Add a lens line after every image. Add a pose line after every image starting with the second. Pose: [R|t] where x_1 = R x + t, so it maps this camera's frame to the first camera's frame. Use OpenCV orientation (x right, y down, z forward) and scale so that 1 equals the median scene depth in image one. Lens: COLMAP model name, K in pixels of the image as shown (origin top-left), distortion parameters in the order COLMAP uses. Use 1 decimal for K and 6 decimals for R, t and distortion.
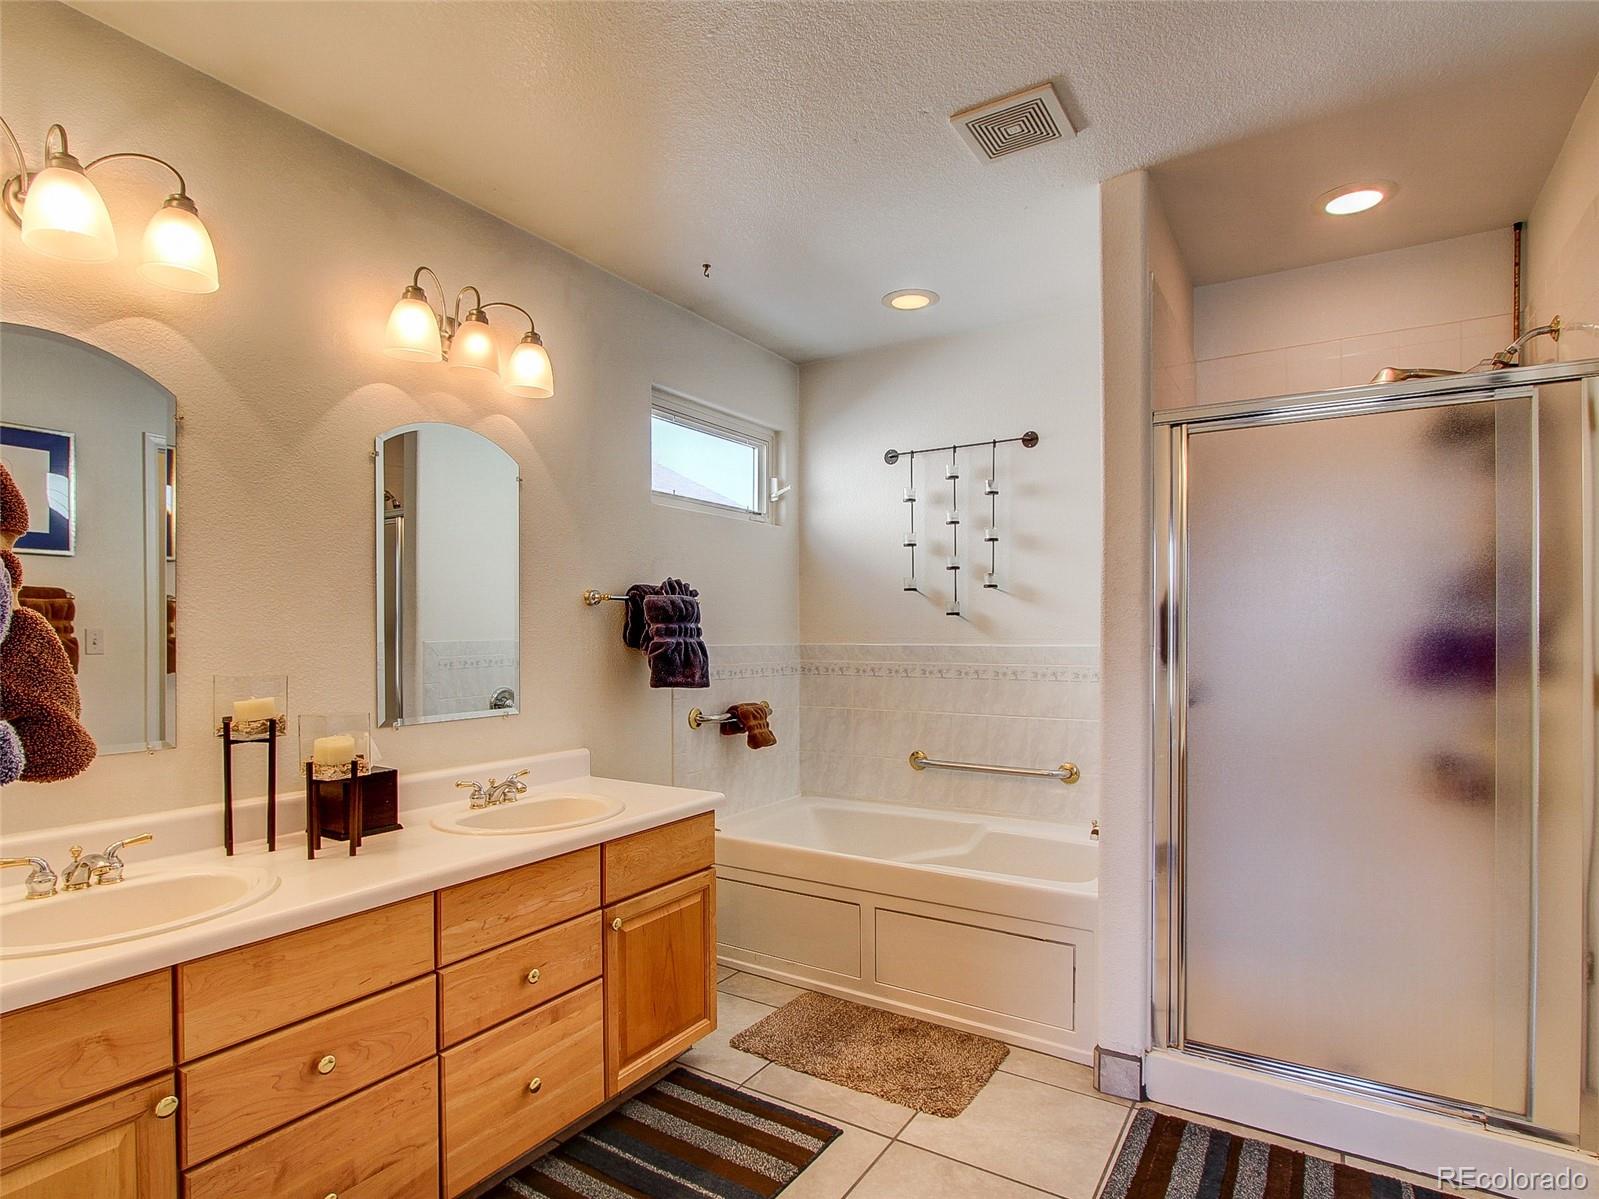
lens RADIAL K [[830.2, 0, 792.8], [0, 830.2, 620.0], [0, 0, 1]] dist [-0.017312, 0.002388]
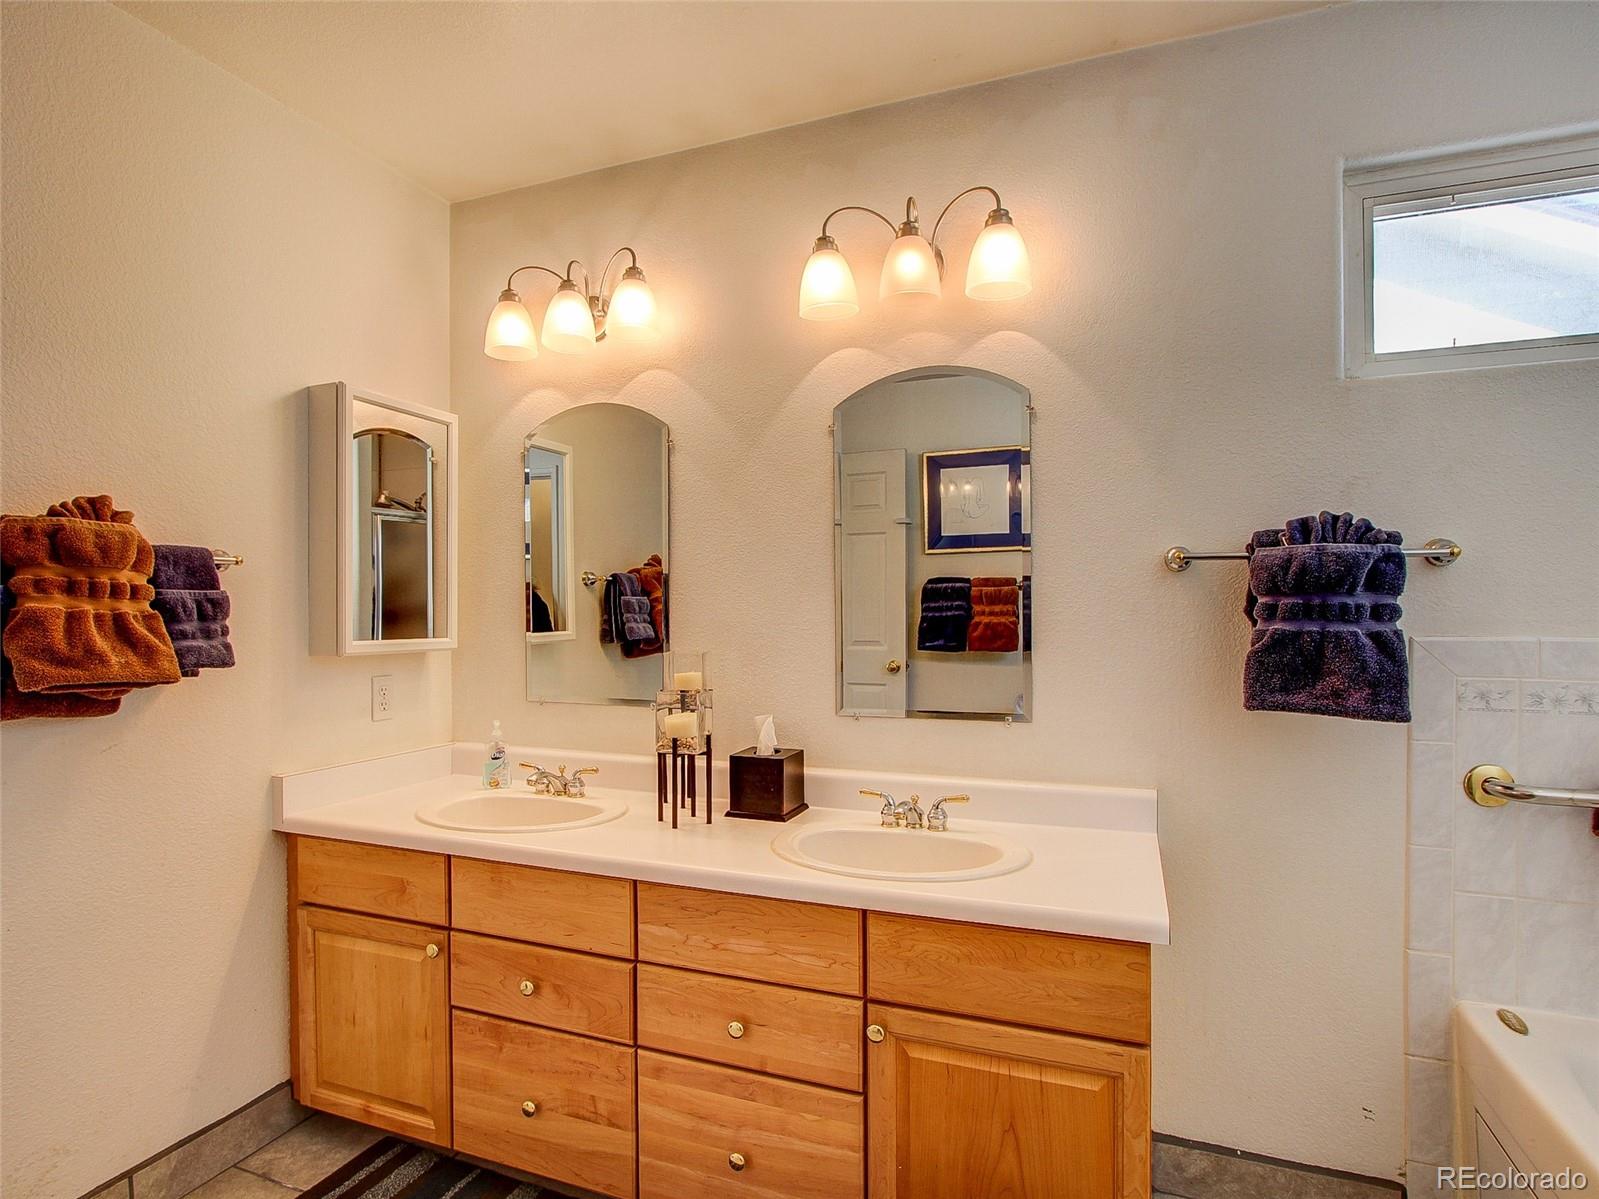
lens RADIAL K [[871.2, 0, 795.4], [0, 871.2, 611.4], [0, 0, 1]] dist [-0.023967, 0.000087]
pose [[0.190021, -0.007531, -0.981751, 0.483724], [0.016271, 0.999857, -0.004520, 0.015202], [0.981645, -0.015115, 0.190117, 0.788148]]
